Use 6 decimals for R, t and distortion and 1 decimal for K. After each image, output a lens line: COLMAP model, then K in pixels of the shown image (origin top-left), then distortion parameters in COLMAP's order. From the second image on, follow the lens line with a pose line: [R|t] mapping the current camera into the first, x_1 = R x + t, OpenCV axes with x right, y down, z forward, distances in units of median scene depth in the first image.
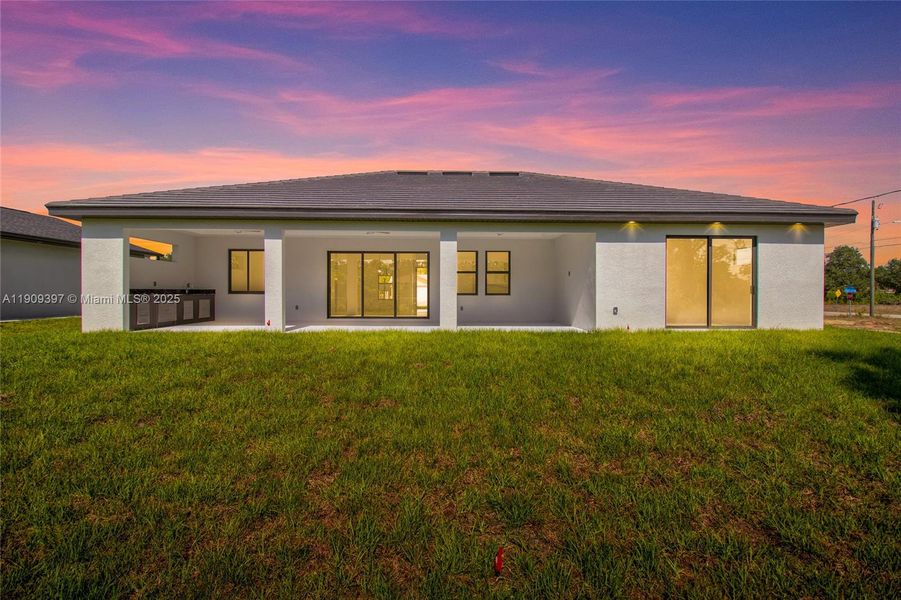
lens RADIAL K [[411.8, 0, 452.8], [0, 411.8, 300.5], [0, 0, 1]] dist [0.002651, -0.000257]
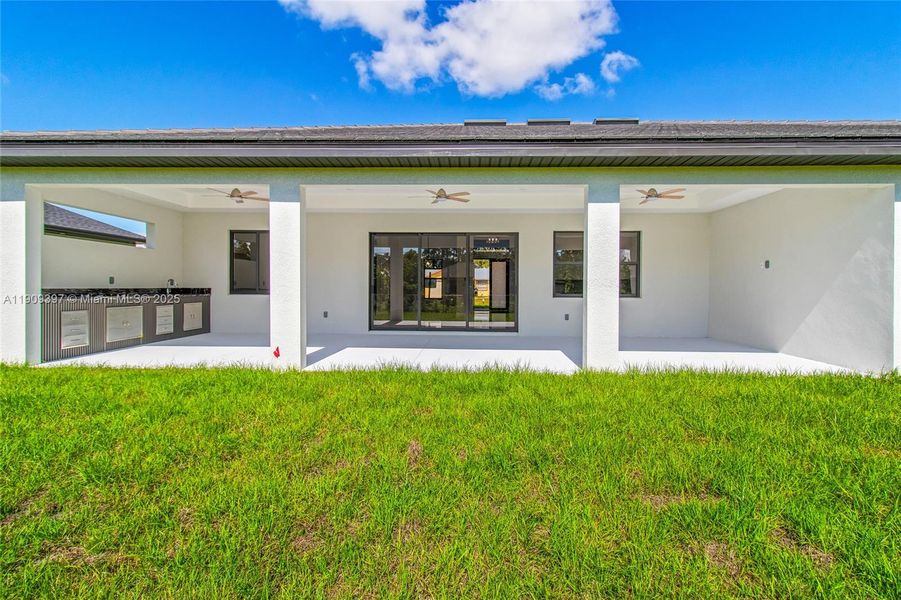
lens RADIAL K [[411.8, 0, 448.4], [0, 411.8, 293.7], [0, 0, 1]] dist [0.002651, -0.000257]
pose [[0.997914, -0.000481, -0.064559, -0.144414], [0.000365, 0.999998, -0.001814, -0.017185], [0.064559, 0.001787, 0.997912, 0.370977]]
